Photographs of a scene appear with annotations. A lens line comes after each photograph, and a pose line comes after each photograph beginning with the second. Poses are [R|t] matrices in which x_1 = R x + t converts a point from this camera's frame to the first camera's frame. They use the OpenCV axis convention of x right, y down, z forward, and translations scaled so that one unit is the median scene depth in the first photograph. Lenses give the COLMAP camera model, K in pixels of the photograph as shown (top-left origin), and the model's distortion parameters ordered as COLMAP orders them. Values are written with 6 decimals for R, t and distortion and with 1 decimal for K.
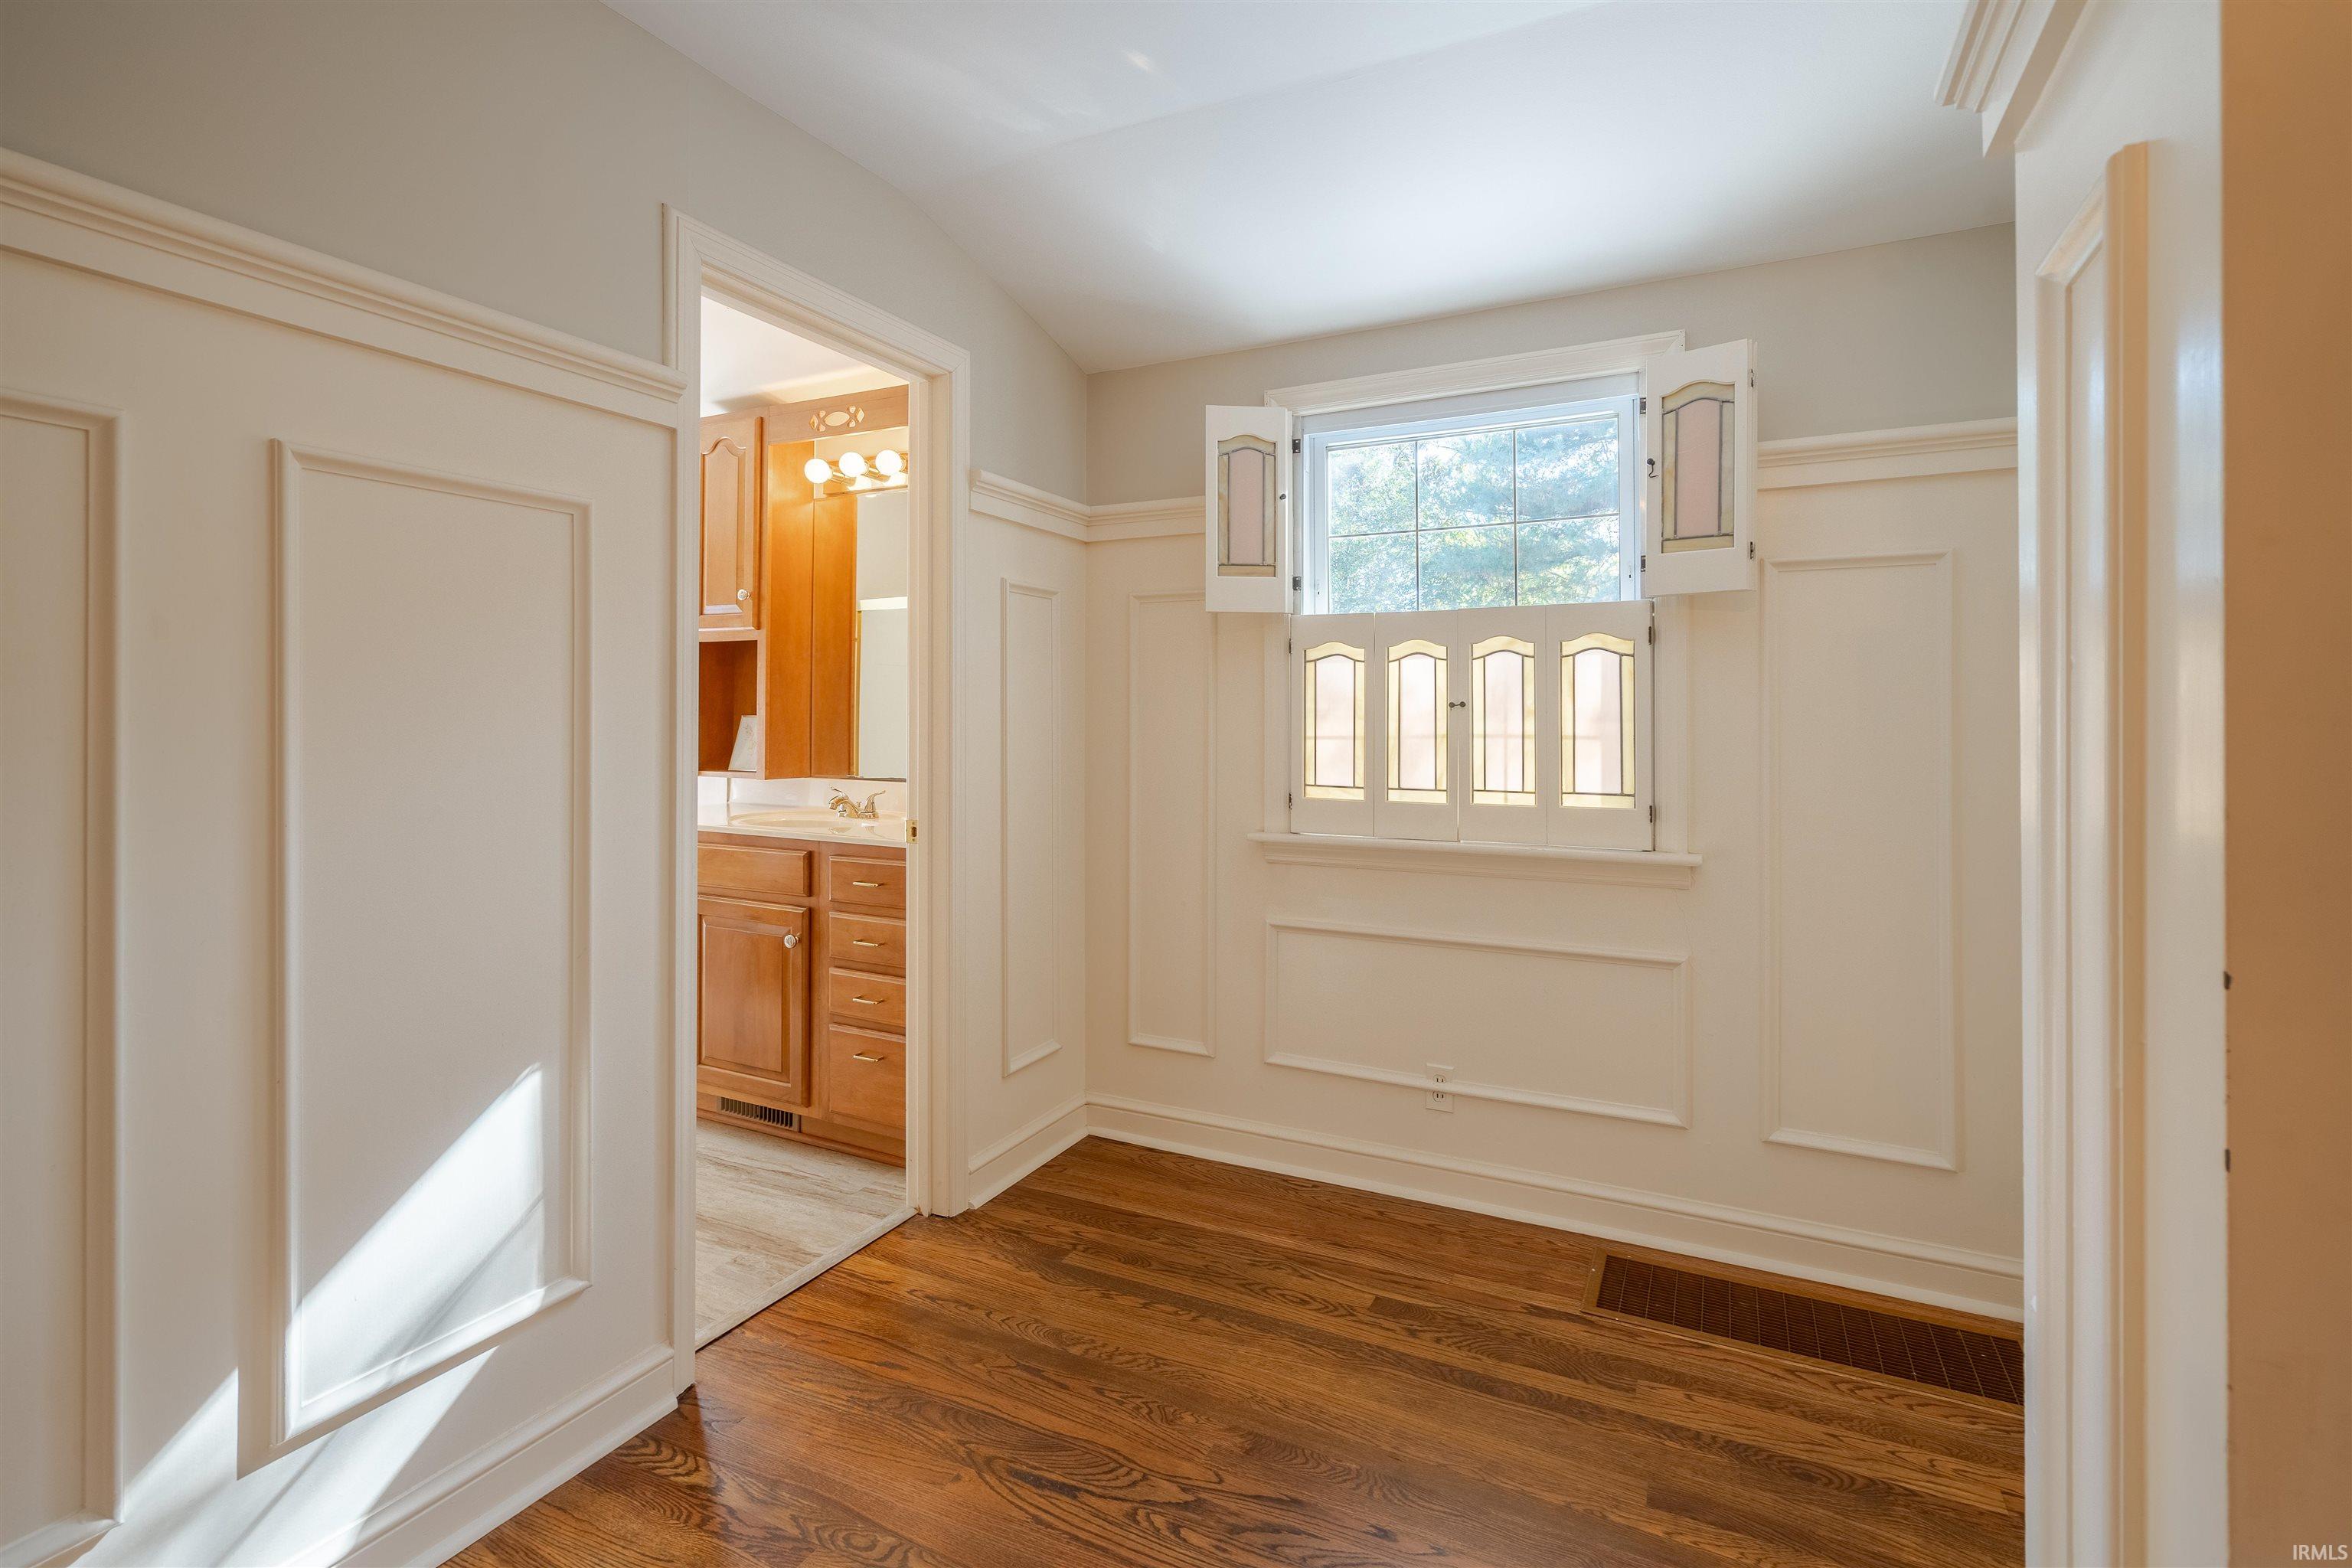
lens RADIAL K [[1102.0, 0, 1175.2], [0, 1102.0, 709.0], [0, 0, 1]] dist [-0.002304, 0.000027]
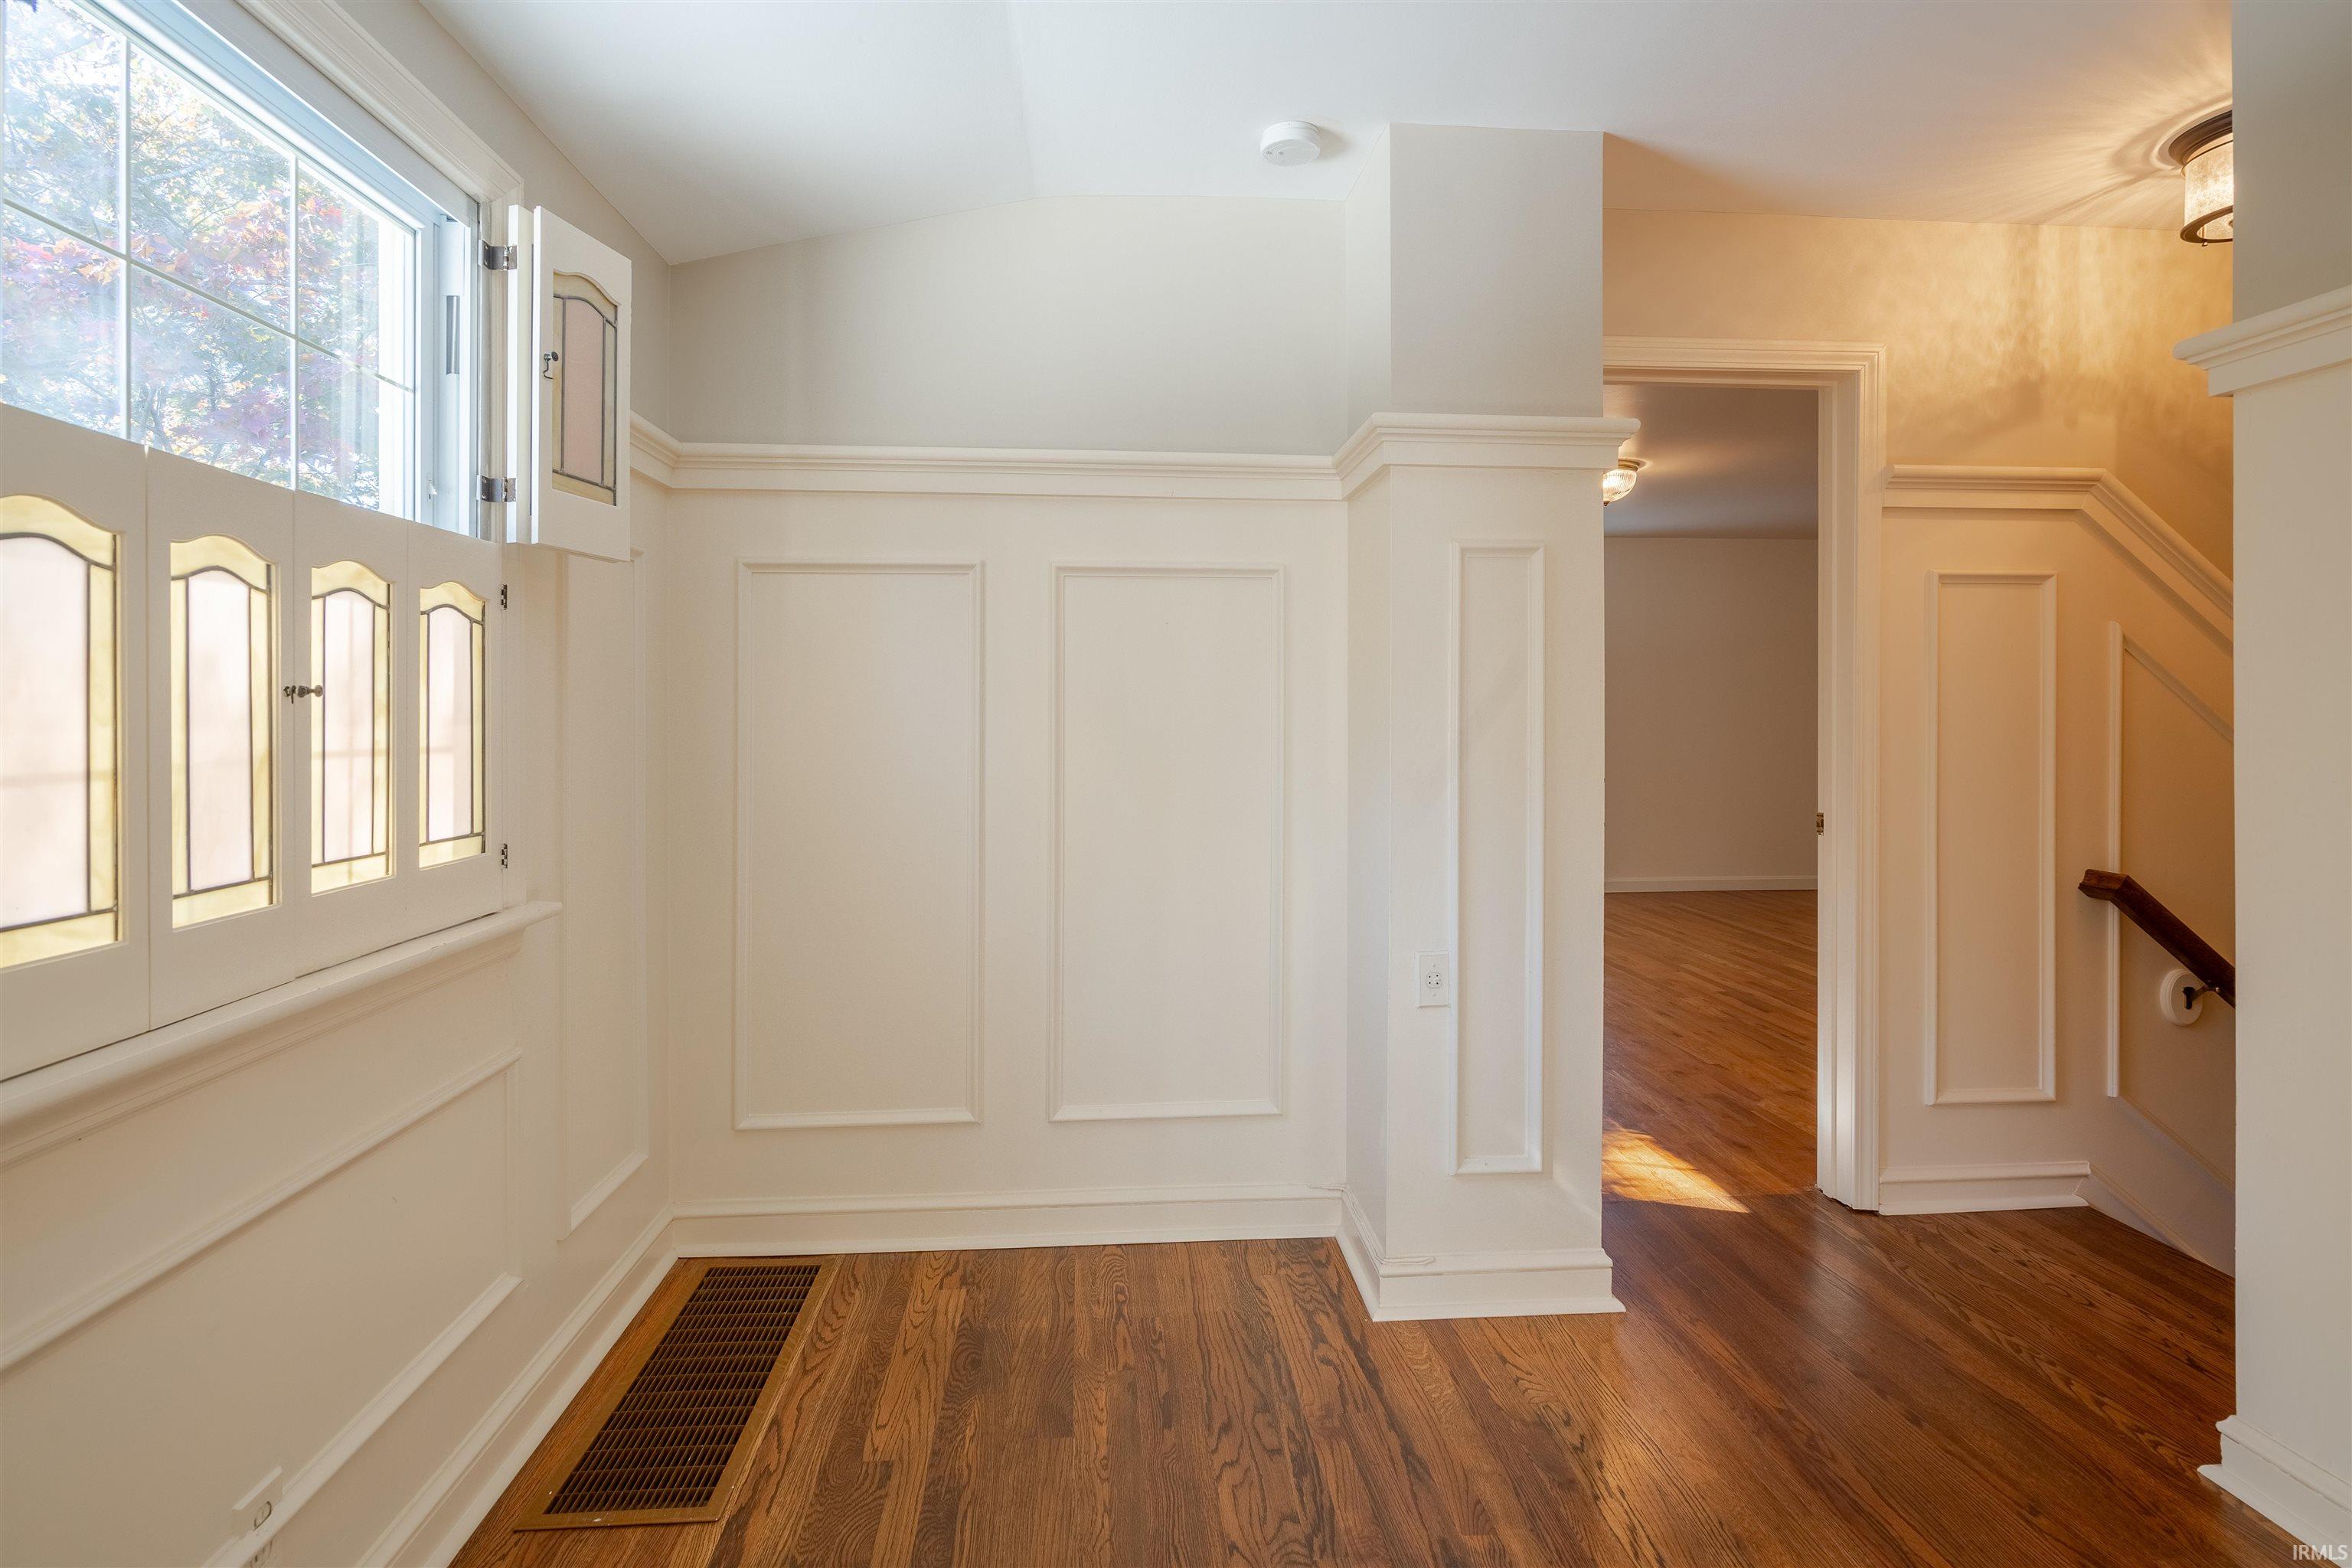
lens RADIAL K [[1077.5, 0, 1157.8], [0, 1077.5, 733.1], [0, 0, 1]] dist [-0.000010, 0.000661]
pose [[-0.503572, -0.014545, 0.863831, -0.351713], [-0.003919, 0.999886, 0.014551, 0.006521], [-0.863945, 0.003942, -0.503571, 0.978135]]
